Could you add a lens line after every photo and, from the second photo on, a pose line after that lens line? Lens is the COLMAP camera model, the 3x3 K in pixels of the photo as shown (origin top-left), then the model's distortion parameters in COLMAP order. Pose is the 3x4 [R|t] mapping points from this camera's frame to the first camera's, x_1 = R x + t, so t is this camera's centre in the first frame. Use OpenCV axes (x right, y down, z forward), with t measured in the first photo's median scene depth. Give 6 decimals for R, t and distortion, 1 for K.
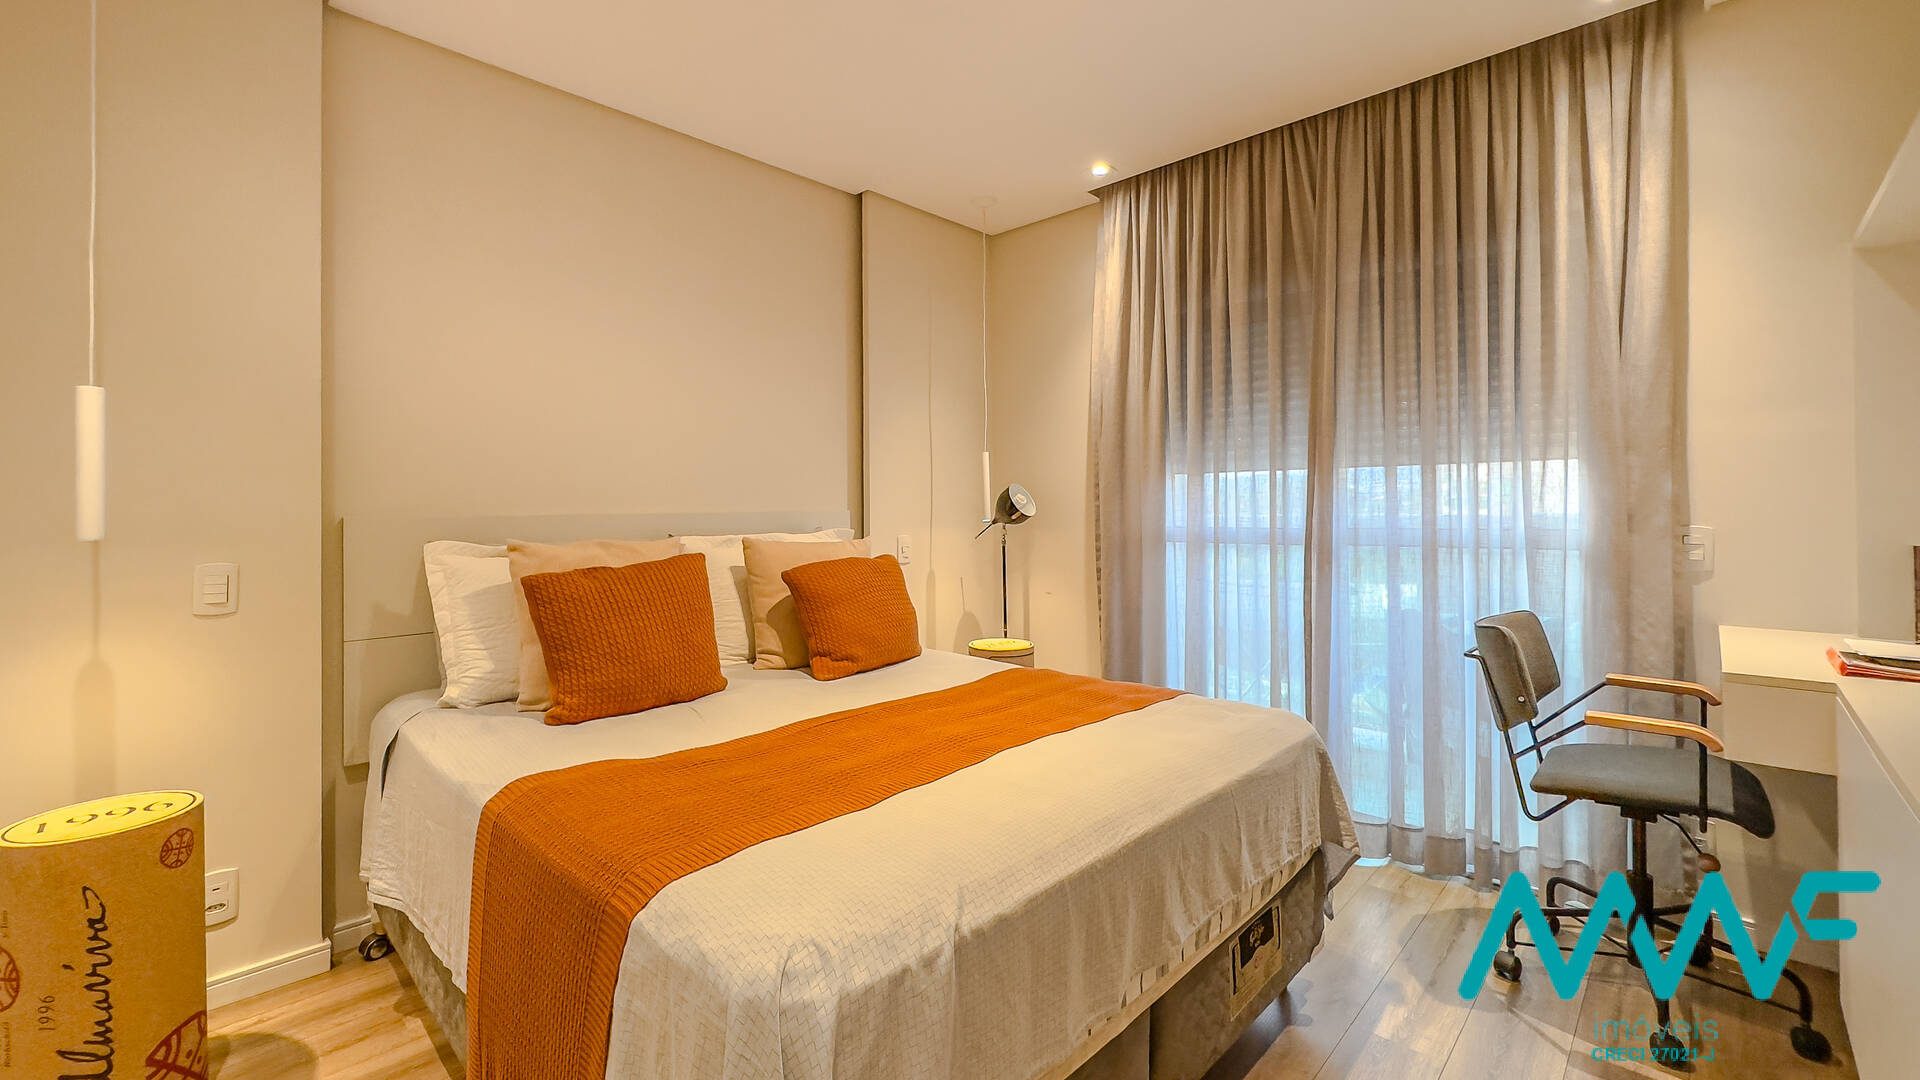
lens RADIAL K [[803.2, 0, 959.0], [0, 803.2, 529.4], [0, 0, 1]] dist [-0.003031, 0.000268]
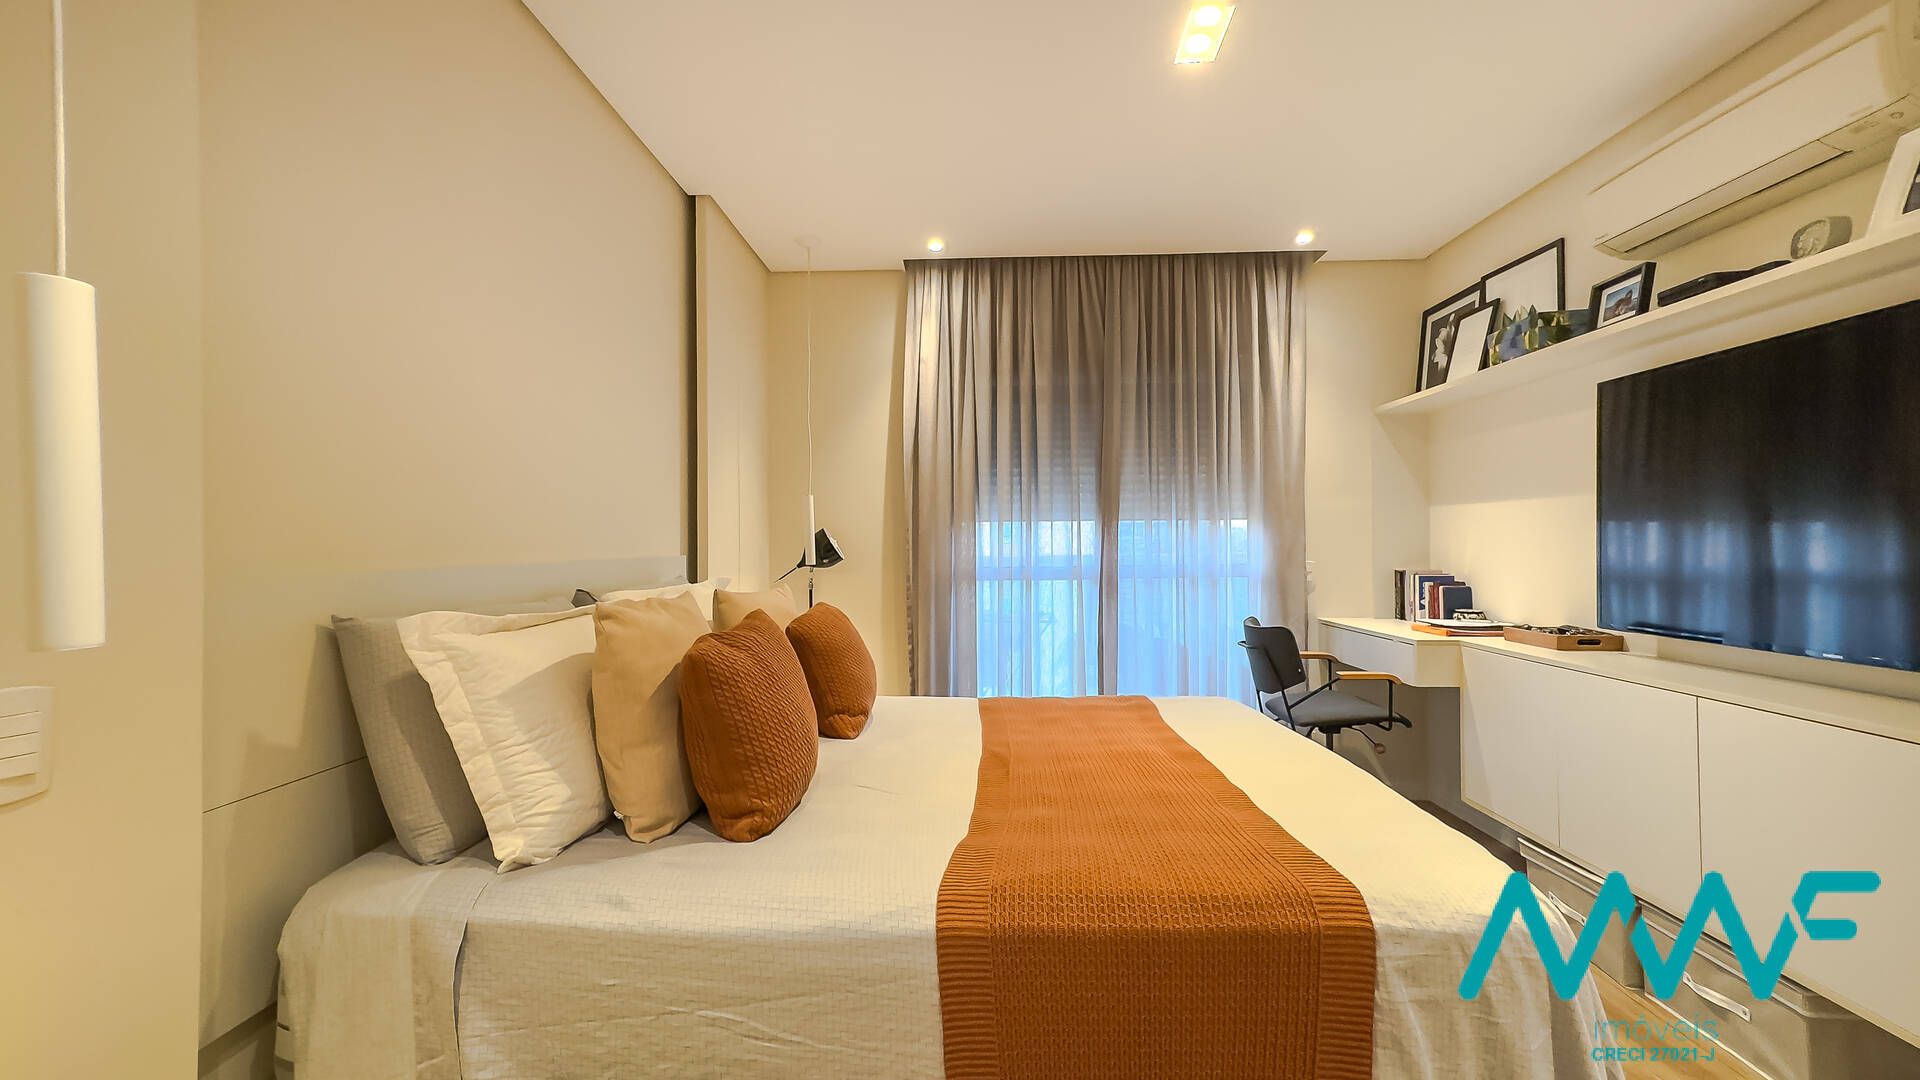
lens RADIAL K [[784.4, 0, 955.2], [0, 784.4, 541.9], [0, 0, 1]] dist [0.017222, 0.001842]
pose [[0.736135, 0.001303, 0.676834, -0.601155], [0.014809, 0.999728, -0.018032, -0.019128], [-0.676673, 0.023297, 0.735915, 0.207819]]
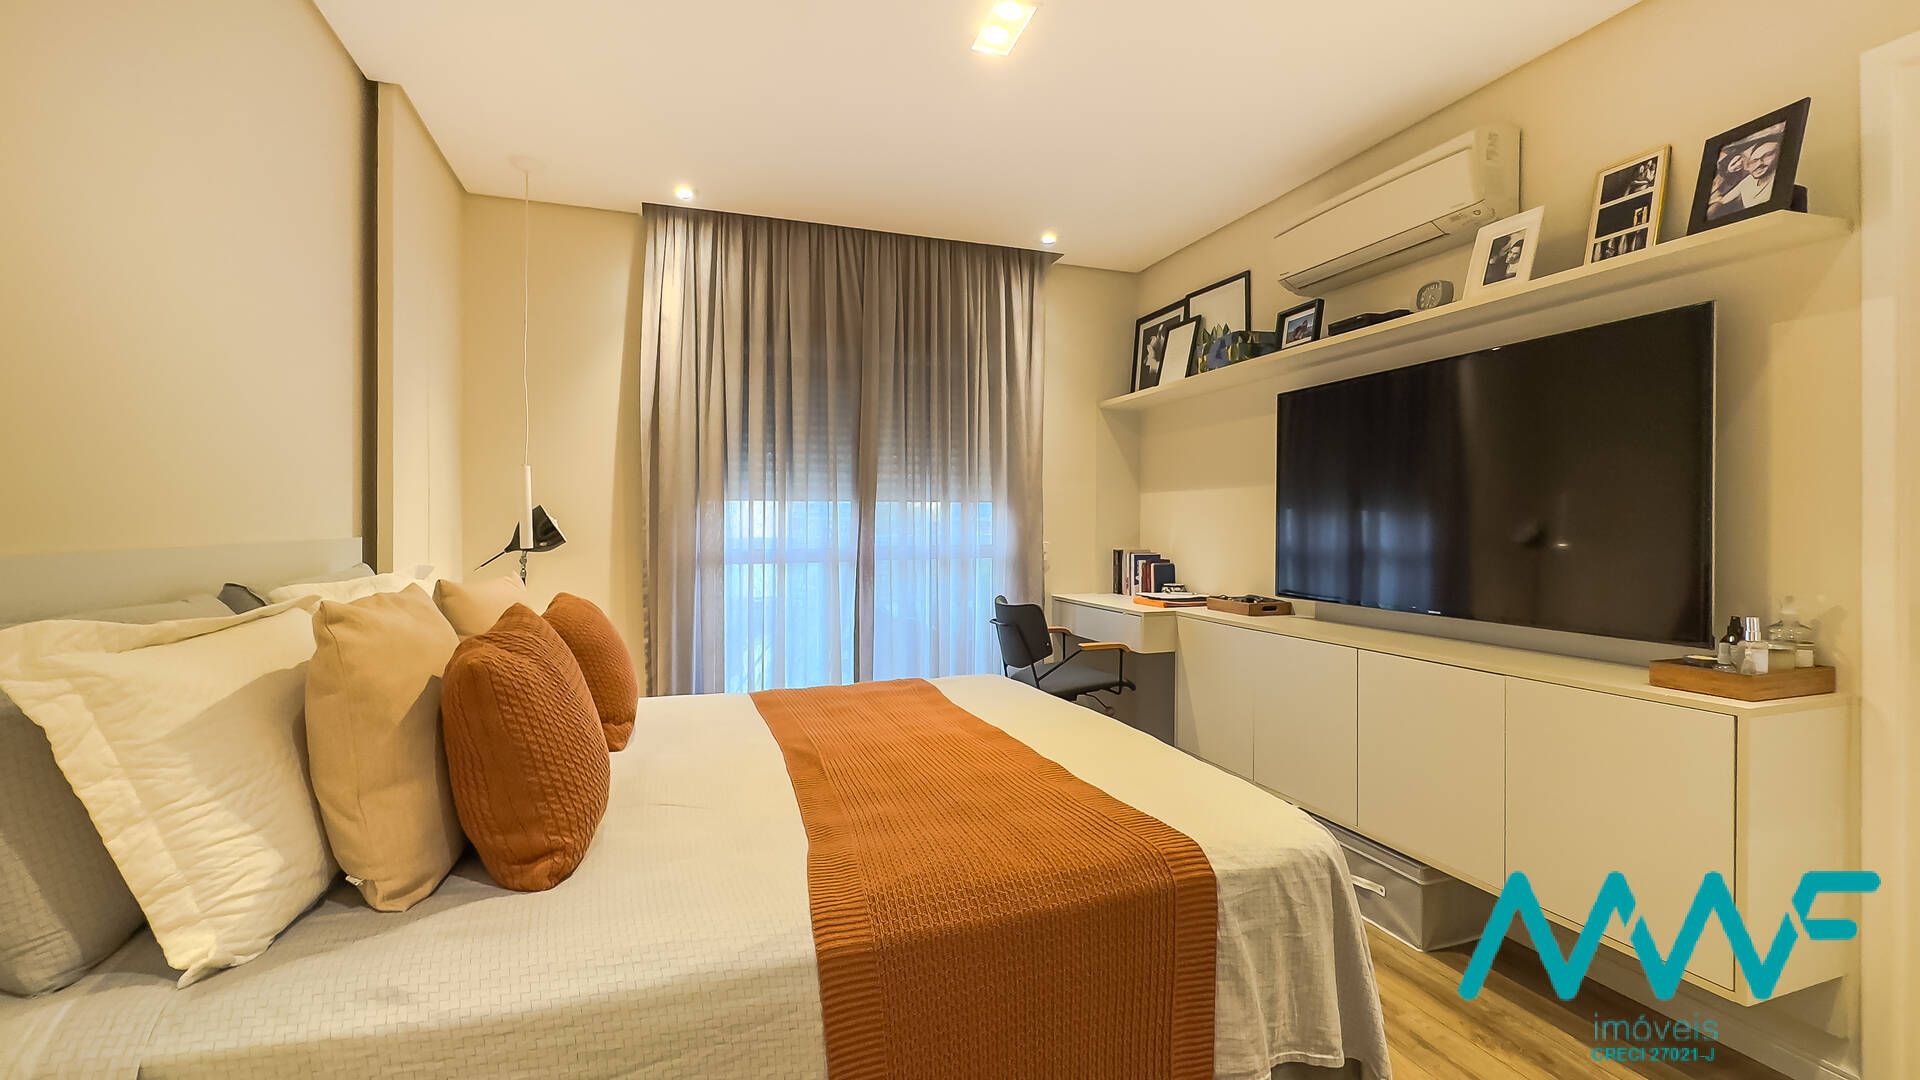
lens RADIAL K [[803.2, 0, 957.7], [0, 803.2, 528.7], [0, 0, 1]] dist [-0.003031, 0.000268]
pose [[0.437741, -0.001658, 0.899100, -0.636600], [0.014896, 0.999874, -0.005409, -0.020571], [-0.898978, 0.015760, 0.437710, 0.288552]]
